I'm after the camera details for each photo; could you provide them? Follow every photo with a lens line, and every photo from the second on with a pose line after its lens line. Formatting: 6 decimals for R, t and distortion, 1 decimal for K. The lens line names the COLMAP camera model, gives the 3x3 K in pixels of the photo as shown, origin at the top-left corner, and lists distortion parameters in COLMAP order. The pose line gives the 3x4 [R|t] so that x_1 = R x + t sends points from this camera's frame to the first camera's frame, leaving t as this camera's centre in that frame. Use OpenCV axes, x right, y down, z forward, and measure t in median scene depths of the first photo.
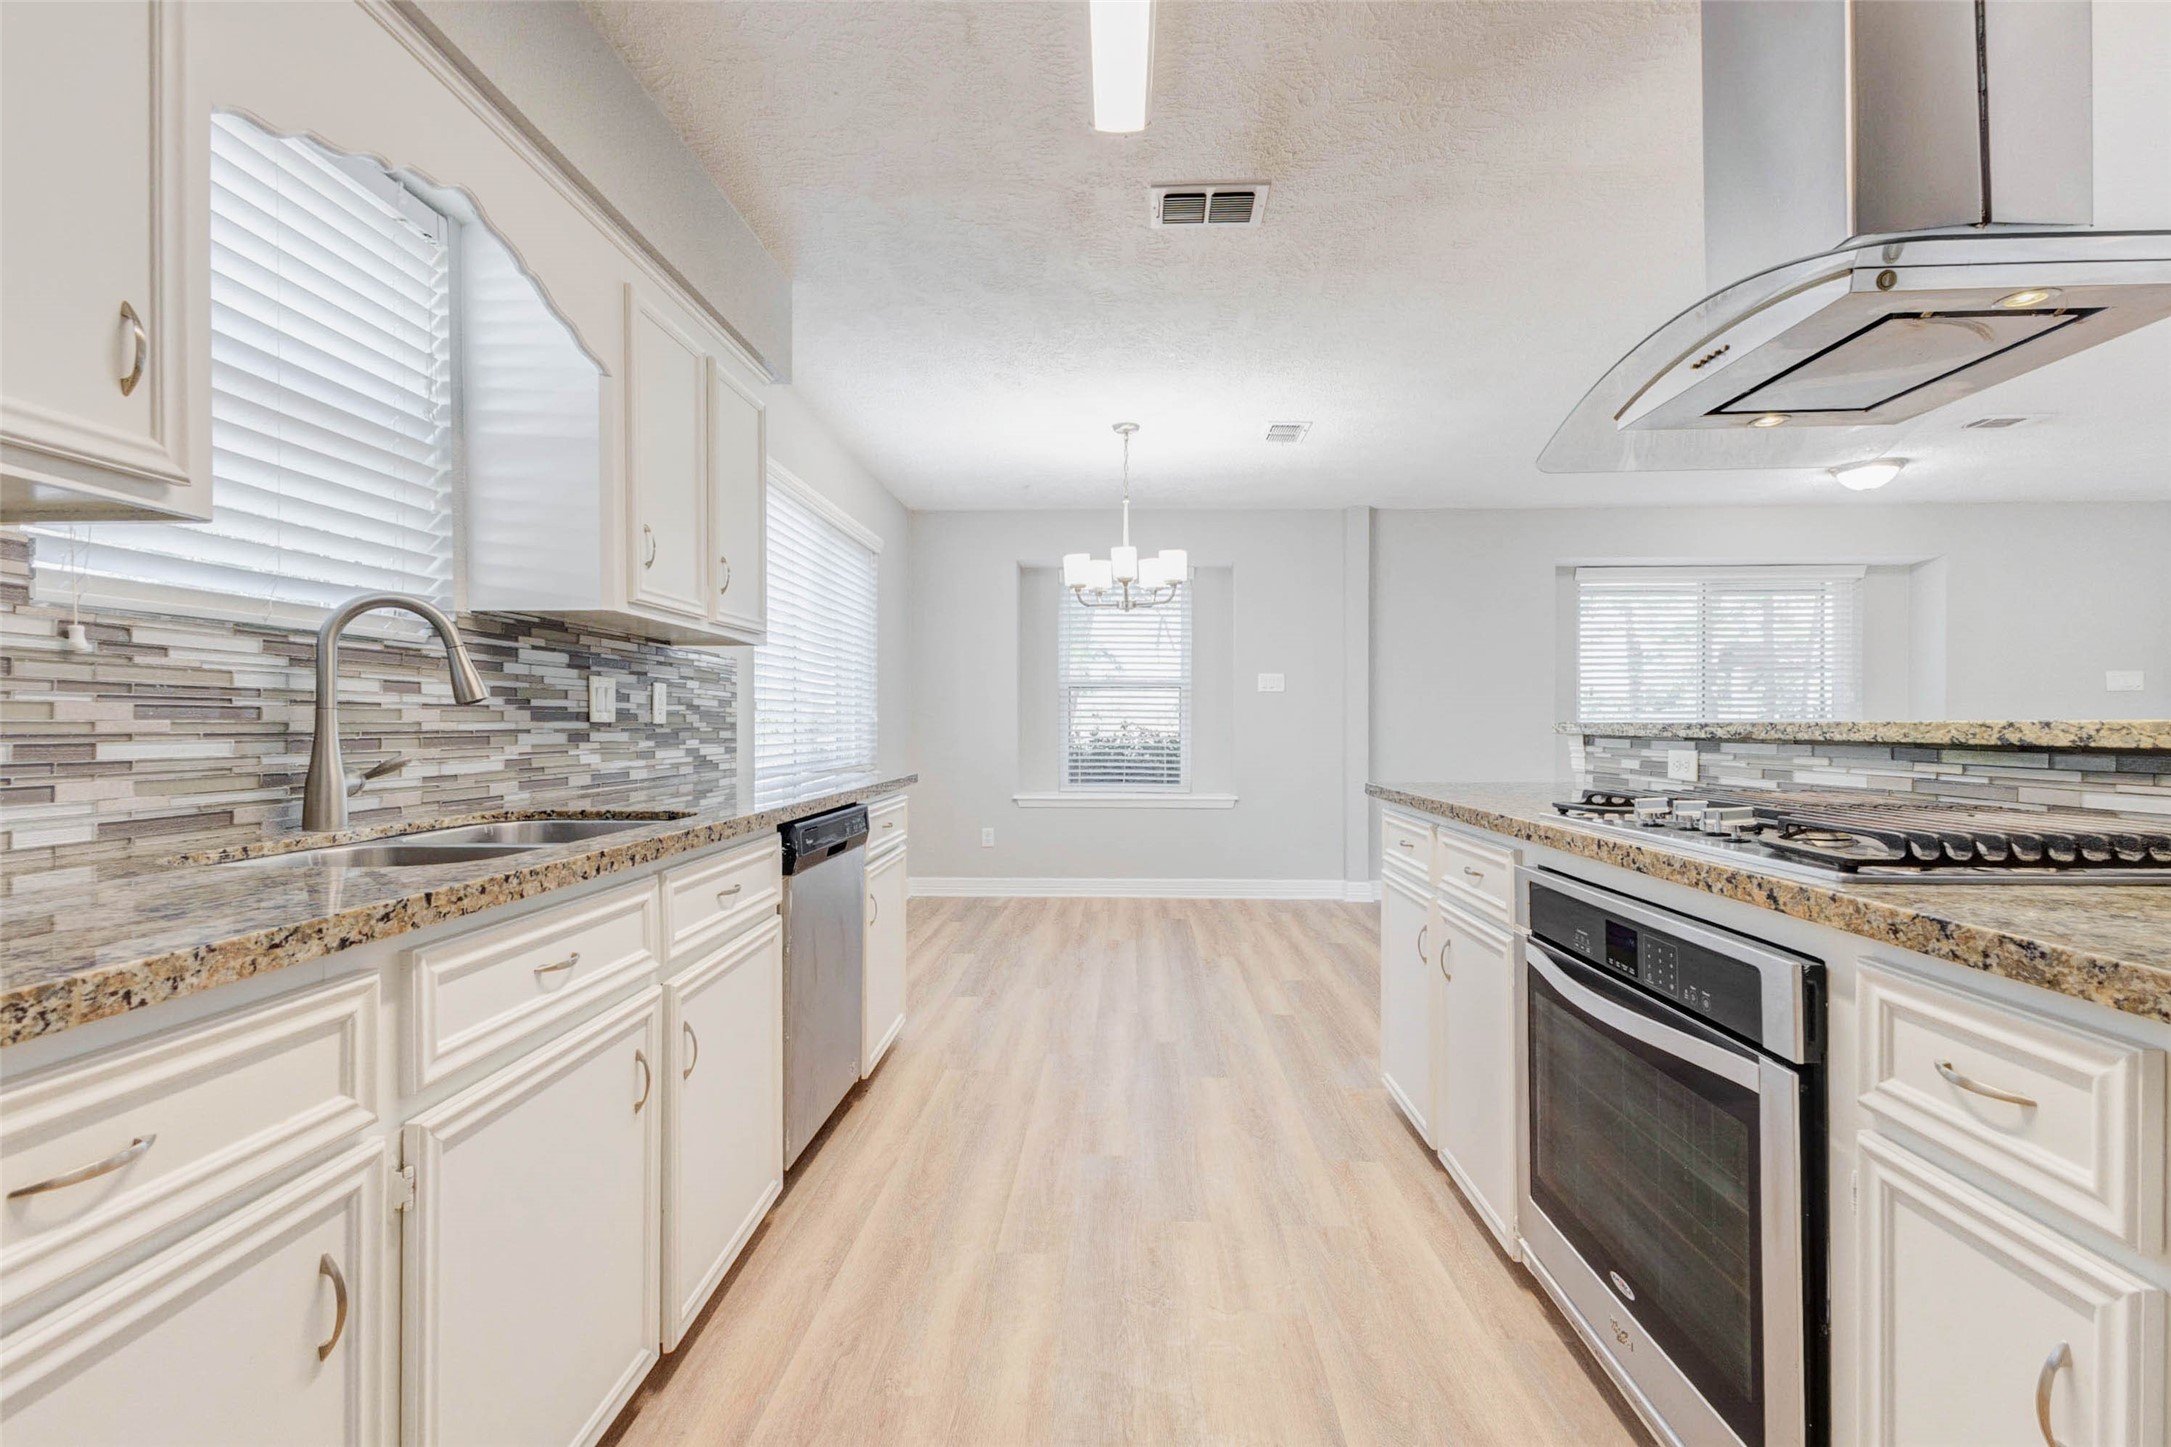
lens RADIAL K [[1010.7, 0, 1100.6], [0, 1010.7, 728.7], [0, 0, 1]] dist [0.025560, -0.000291]
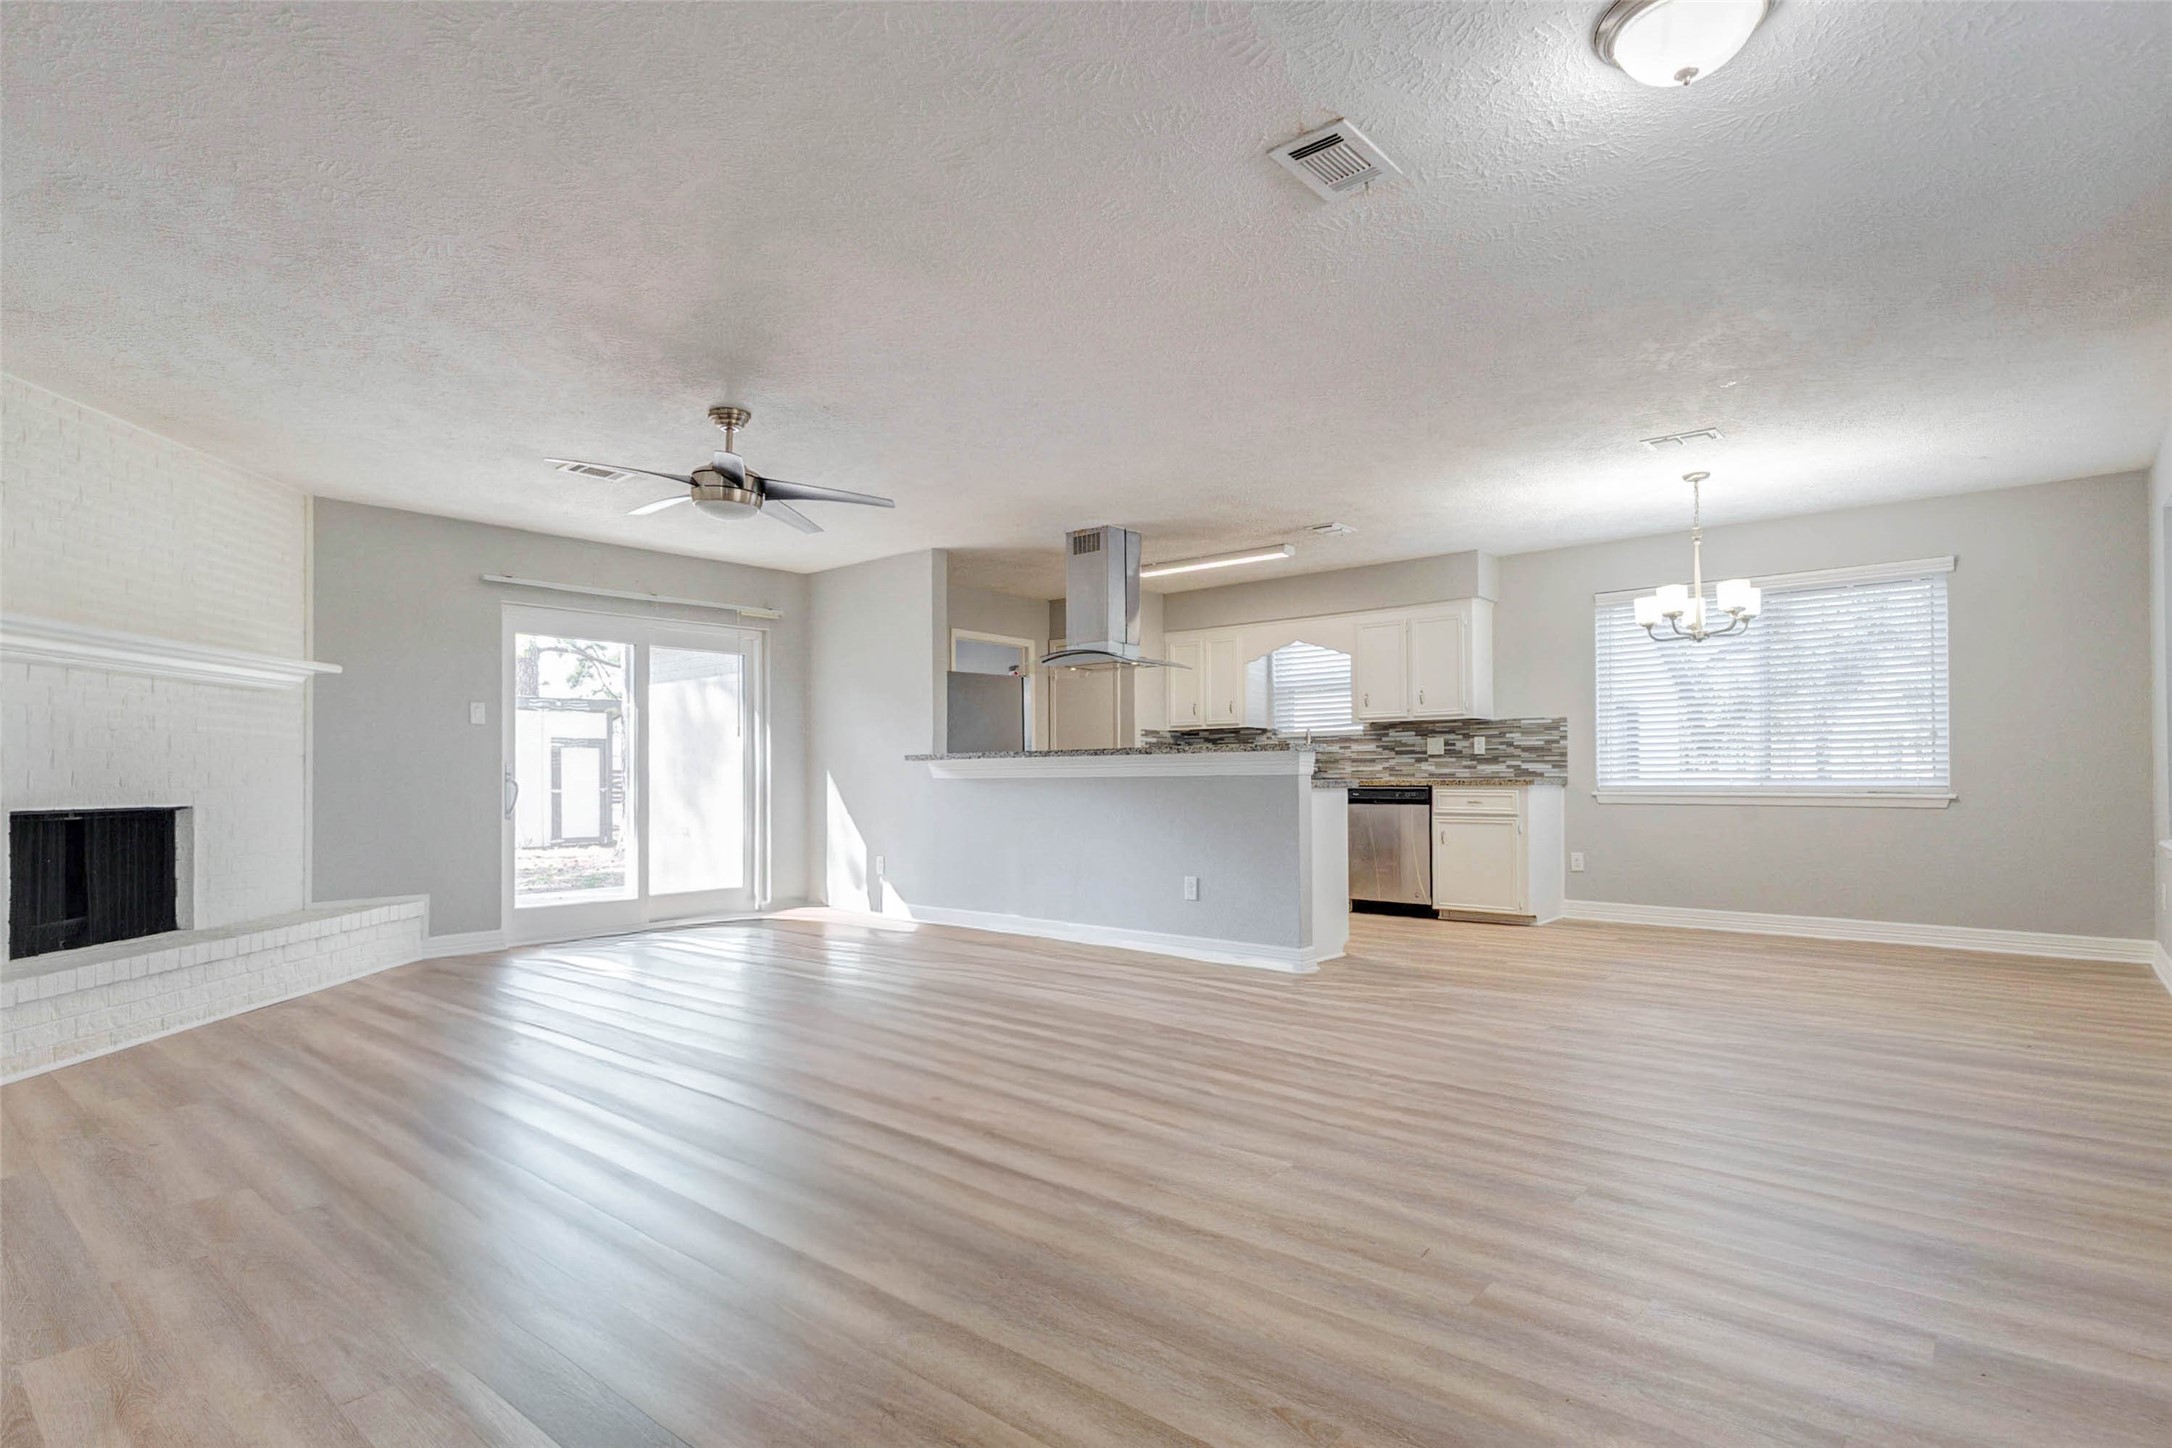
lens RADIAL K [[1093.0, 0, 1086.9], [0, 1093.0, 781.1], [0, 0, 1]] dist [0.014892, 0.000703]
pose [[-0.613510, 0.005312, -0.789669, 2.440178], [0.003952, 0.999986, 0.003656, 0.051388], [0.789677, -0.000877, -0.613522, 2.096849]]
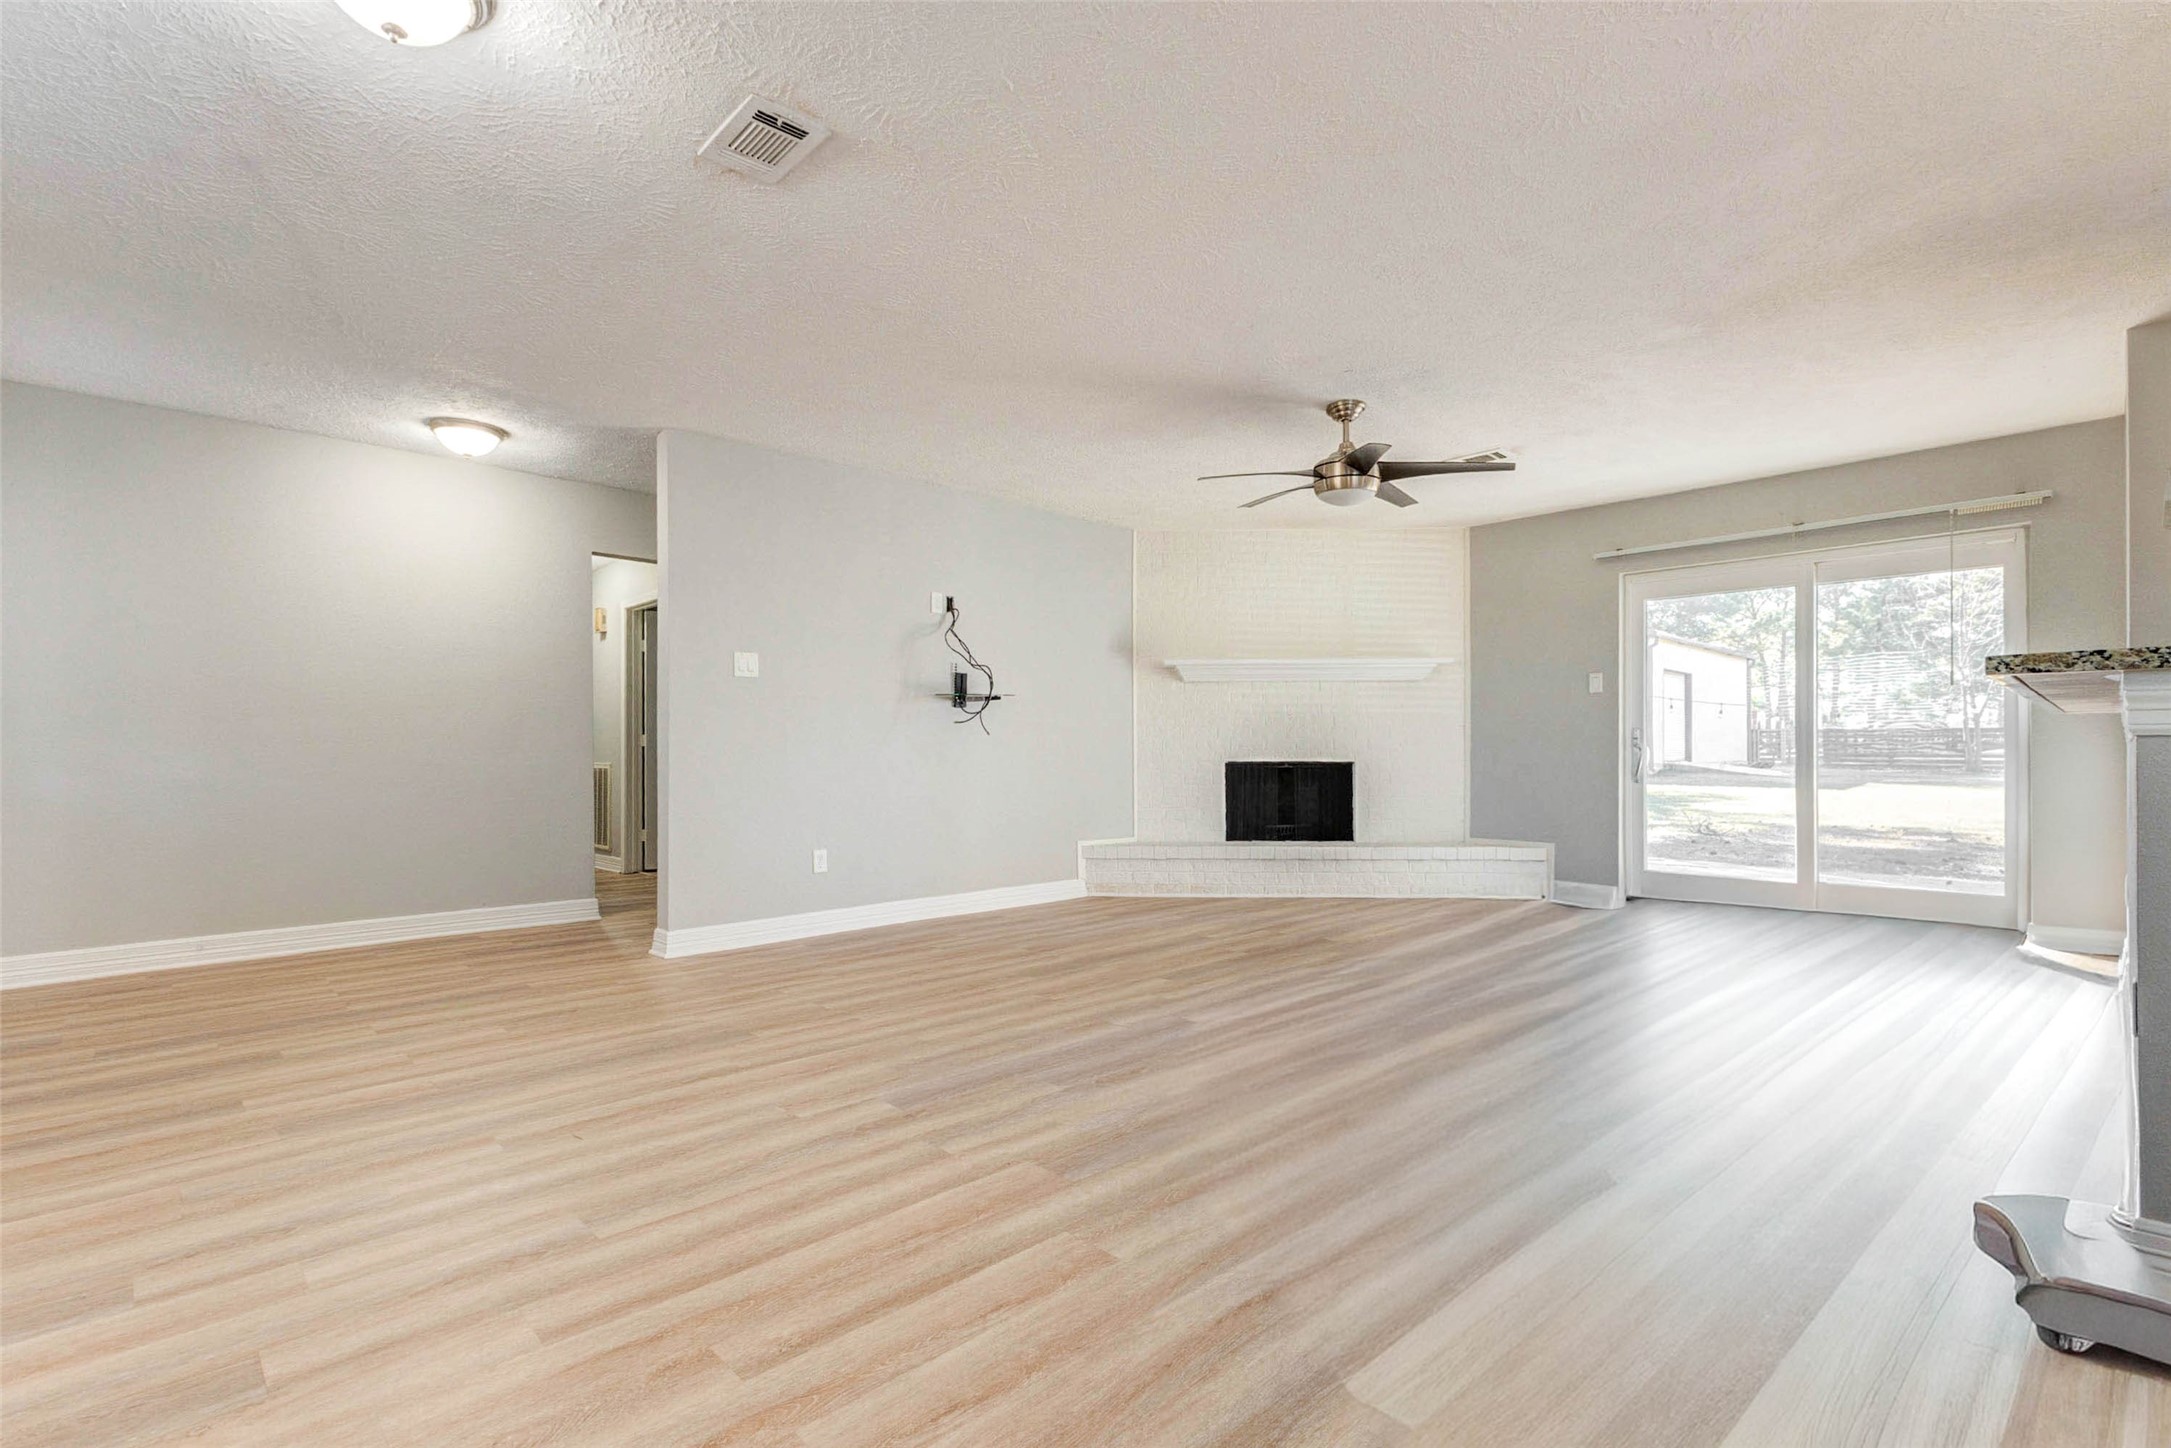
lens RADIAL K [[1010.7, 0, 1075.2], [0, 1010.7, 747.2], [0, 0, 1]] dist [0.025560, -0.000291]
pose [[-0.733239, 0.000720, 0.679970, 0.664525], [0.003204, 0.999992, 0.002396, 0.048875], [-0.679963, 0.003935, -0.733236, 2.168272]]
